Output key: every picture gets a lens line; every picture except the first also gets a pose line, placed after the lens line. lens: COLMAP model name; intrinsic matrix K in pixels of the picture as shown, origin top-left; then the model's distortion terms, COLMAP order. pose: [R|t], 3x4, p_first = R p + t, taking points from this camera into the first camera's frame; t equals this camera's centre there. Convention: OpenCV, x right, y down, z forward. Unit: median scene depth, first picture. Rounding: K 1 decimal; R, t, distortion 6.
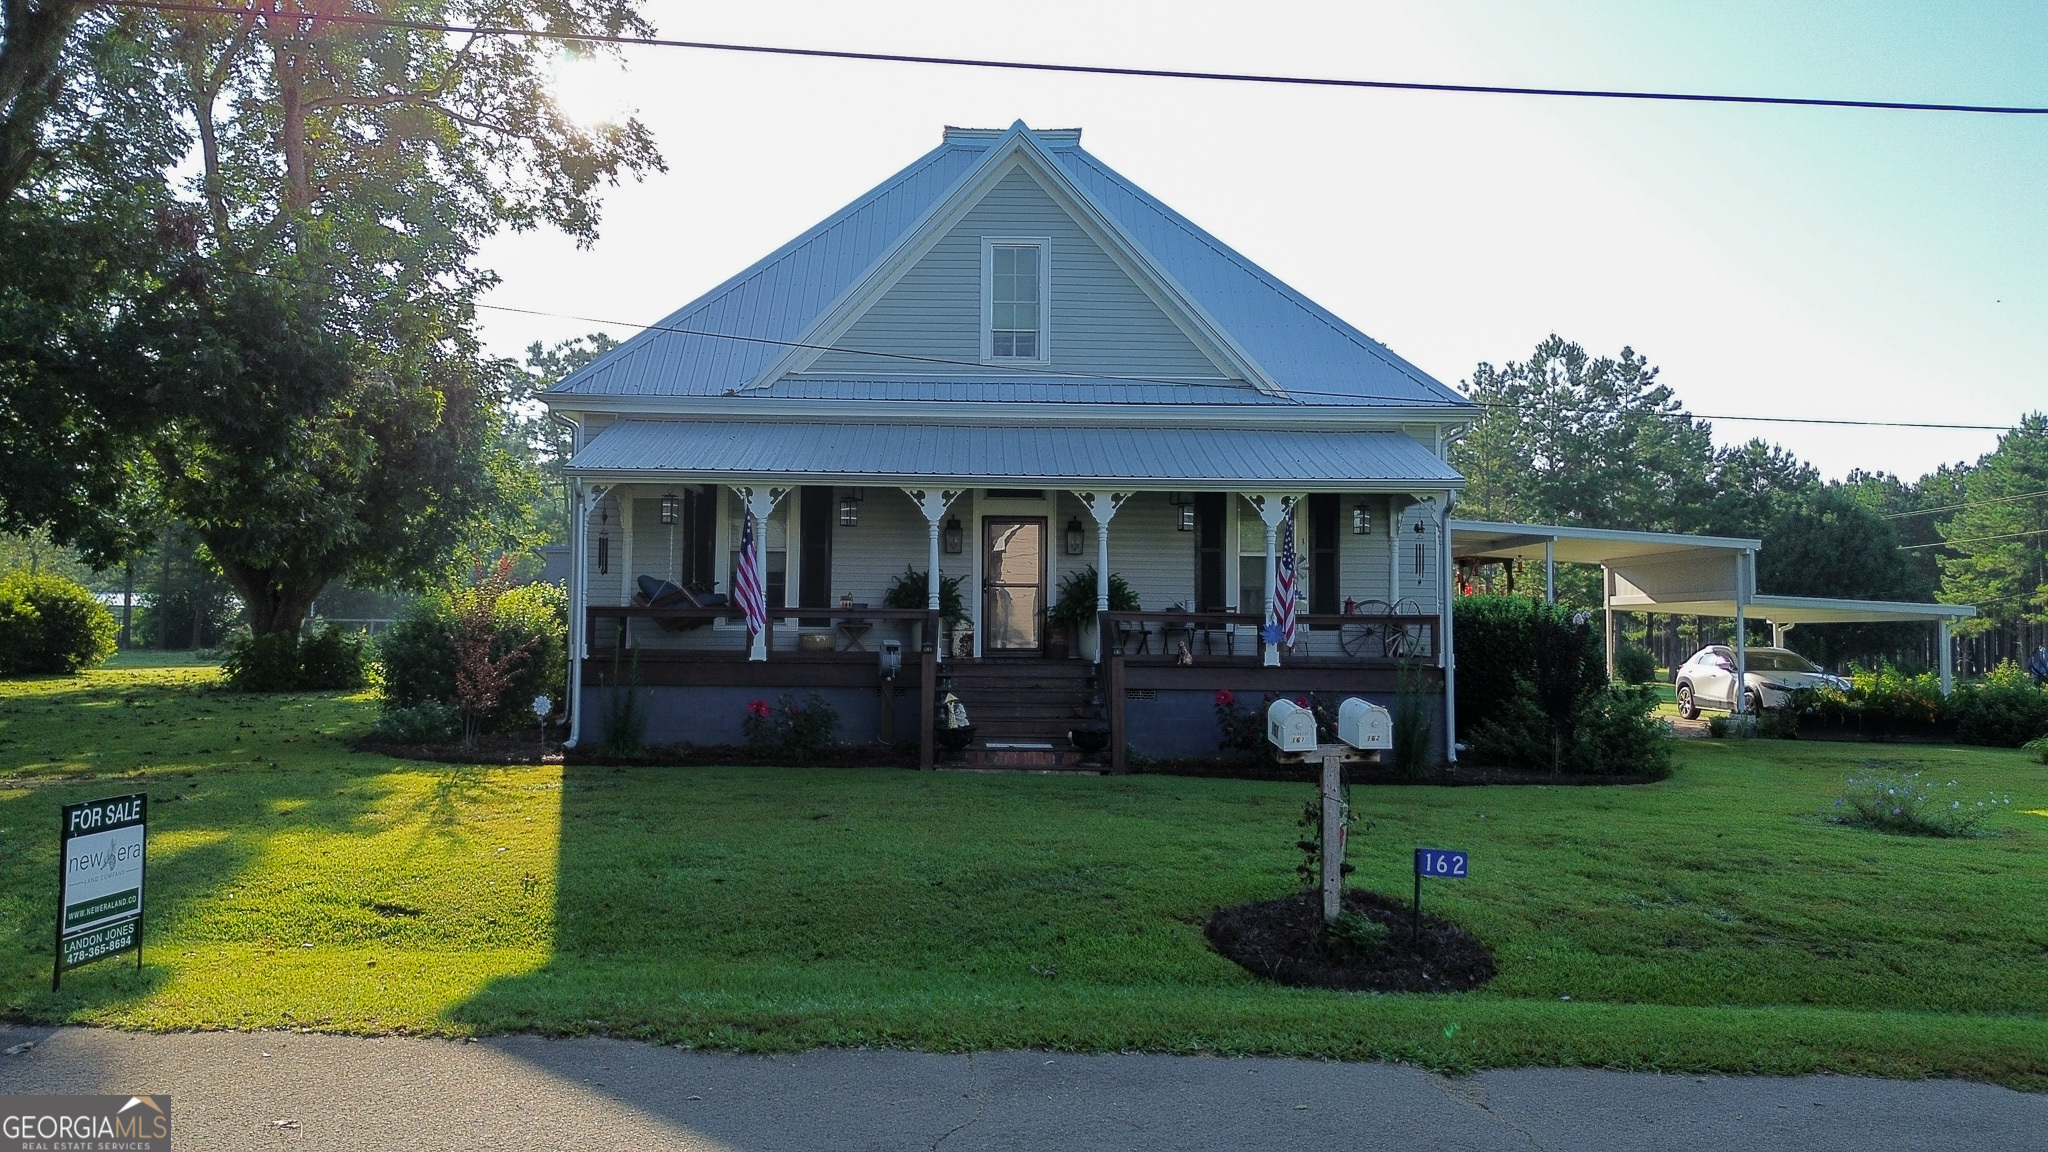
lens RADIAL K [[1501.9, 0, 1018.9], [0, 1501.9, 581.6], [0, 0, 1]] dist [0.008275, -0.007086]
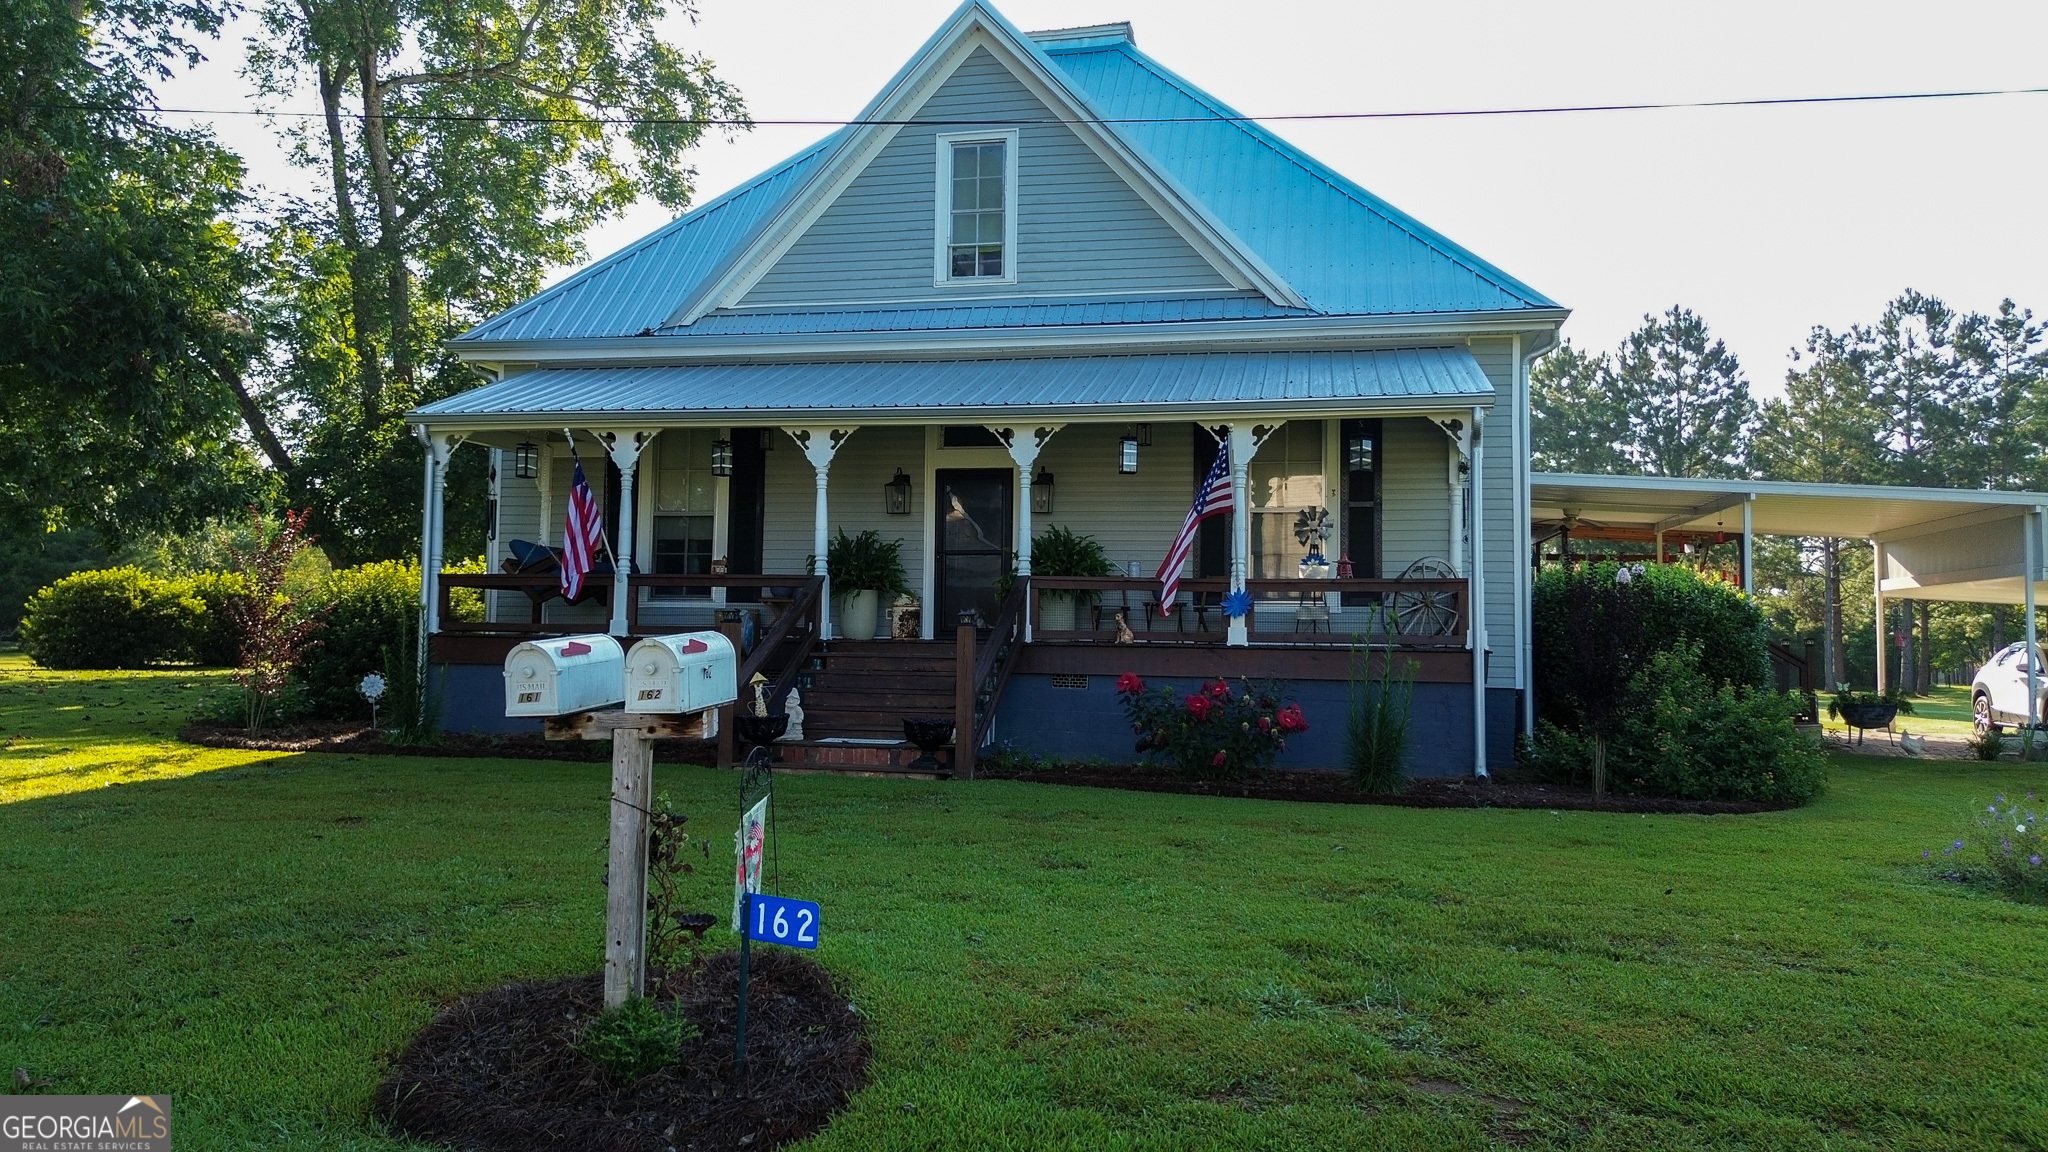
lens RADIAL K [[1501.9, 0, 1028.2], [0, 1501.9, 569.7], [0, 0, 1]] dist [0.008275, -0.007086]
pose [[0.972287, -0.007903, -0.233657, 0.176502], [0.003003, 0.999768, -0.021319, 0.024144], [0.233771, 0.020027, 0.972085, 0.166601]]
